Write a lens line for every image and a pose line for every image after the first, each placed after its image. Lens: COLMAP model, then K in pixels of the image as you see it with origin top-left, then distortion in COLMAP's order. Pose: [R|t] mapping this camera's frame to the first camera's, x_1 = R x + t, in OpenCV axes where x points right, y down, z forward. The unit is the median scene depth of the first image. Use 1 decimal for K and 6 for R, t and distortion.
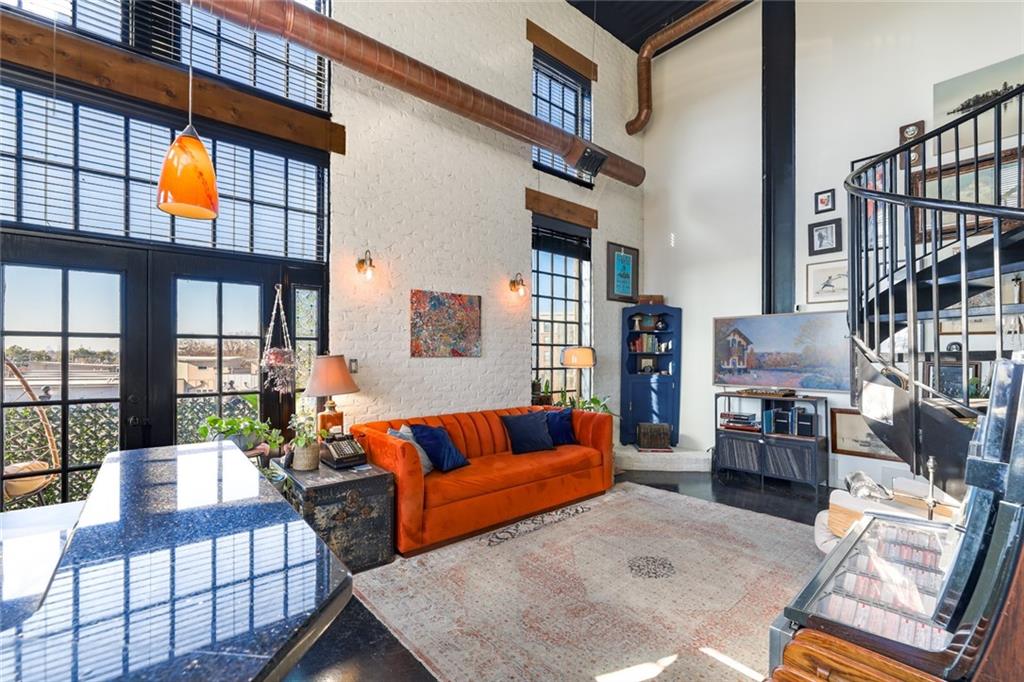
lens RADIAL K [[451.7, 0, 500.6], [0, 451.7, 348.1], [0, 0, 1]] dist [0.000235, 0.008558]
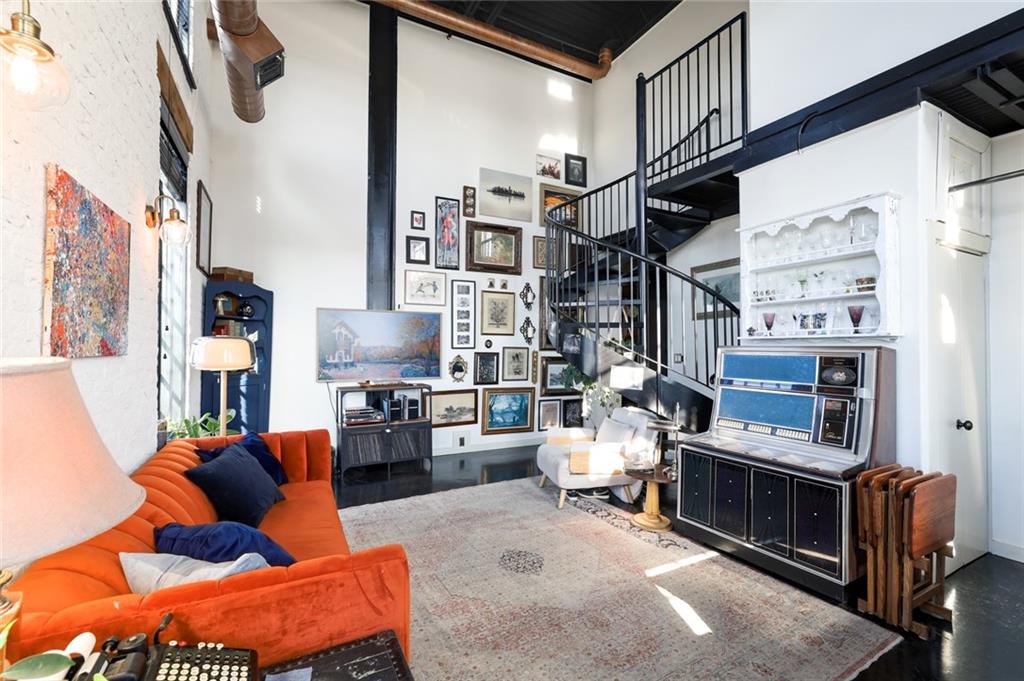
lens RADIAL K [[456.5, 0, 512.0], [0, 456.5, 340.5], [0, 0, 1]] dist [-0.002111, -0.000039]
pose [[0.190546, 0.014311, 0.981574, -0.468251], [-0.014452, 0.999826, -0.011772, 0.005245], [-0.981572, -0.011943, 0.190719, 0.585048]]
